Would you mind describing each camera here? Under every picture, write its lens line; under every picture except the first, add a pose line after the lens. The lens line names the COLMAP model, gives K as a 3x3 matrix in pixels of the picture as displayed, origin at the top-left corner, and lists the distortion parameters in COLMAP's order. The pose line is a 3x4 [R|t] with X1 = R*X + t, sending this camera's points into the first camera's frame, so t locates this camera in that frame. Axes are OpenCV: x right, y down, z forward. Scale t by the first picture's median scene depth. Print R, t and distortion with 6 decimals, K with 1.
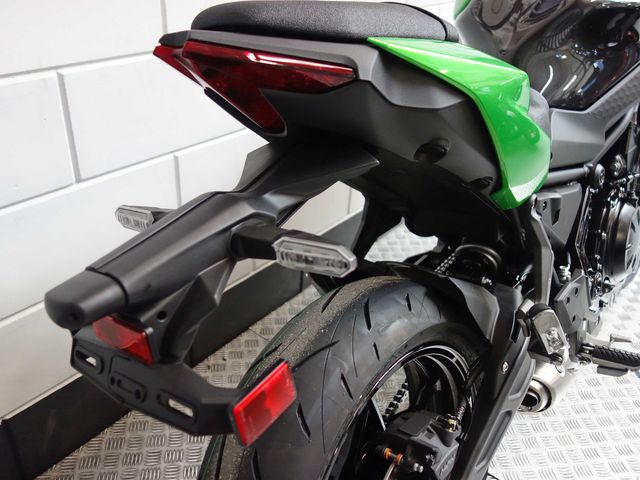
lens RADIAL K [[576.5, 0, 320.0], [0, 576.5, 240.0], [0, 0, 1]] dist [0.000626, 0.000874]
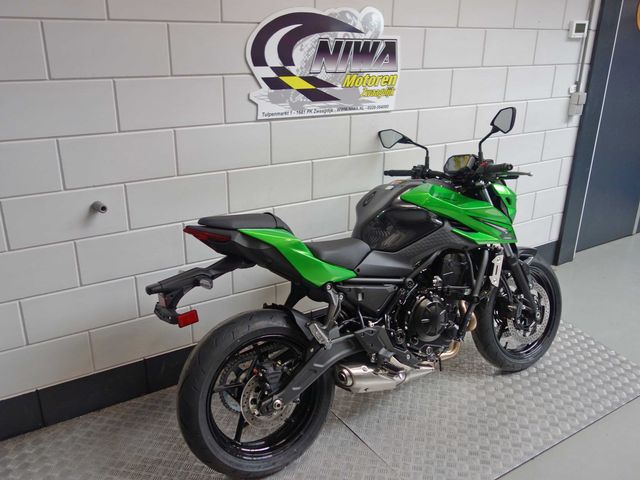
lens RADIAL K [[576.5, 0, 320.0], [0, 576.5, 240.0], [0, 0, 1]] dist [0.000626, 0.000874]
pose [[0.941830, 0.055779, -0.331429, 1.499260], [-0.121707, 0.975806, -0.181631, 0.262599], [0.313280, 0.211403, 0.925832, -1.840899]]
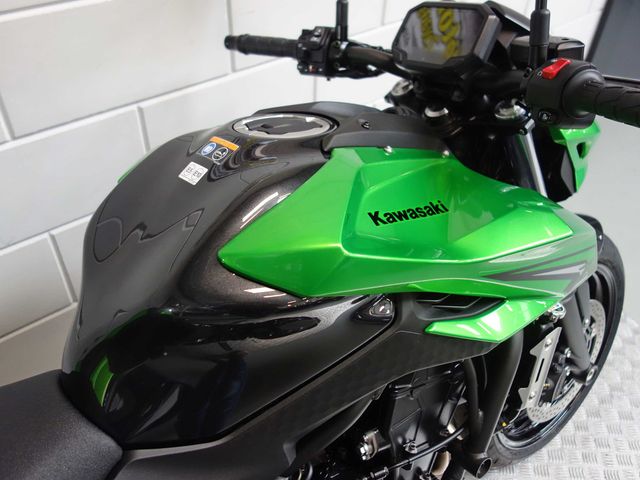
lens RADIAL K [[576.5, 0, 320.0], [0, 576.5, 240.0], [0, 0, 1]] dist [0.000626, 0.000874]
pose [[0.978834, 0.102337, -0.177232, 1.052886], [-0.074366, 0.984660, 0.157844, -0.856404], [0.190667, -0.141323, 0.971429, 0.776553]]
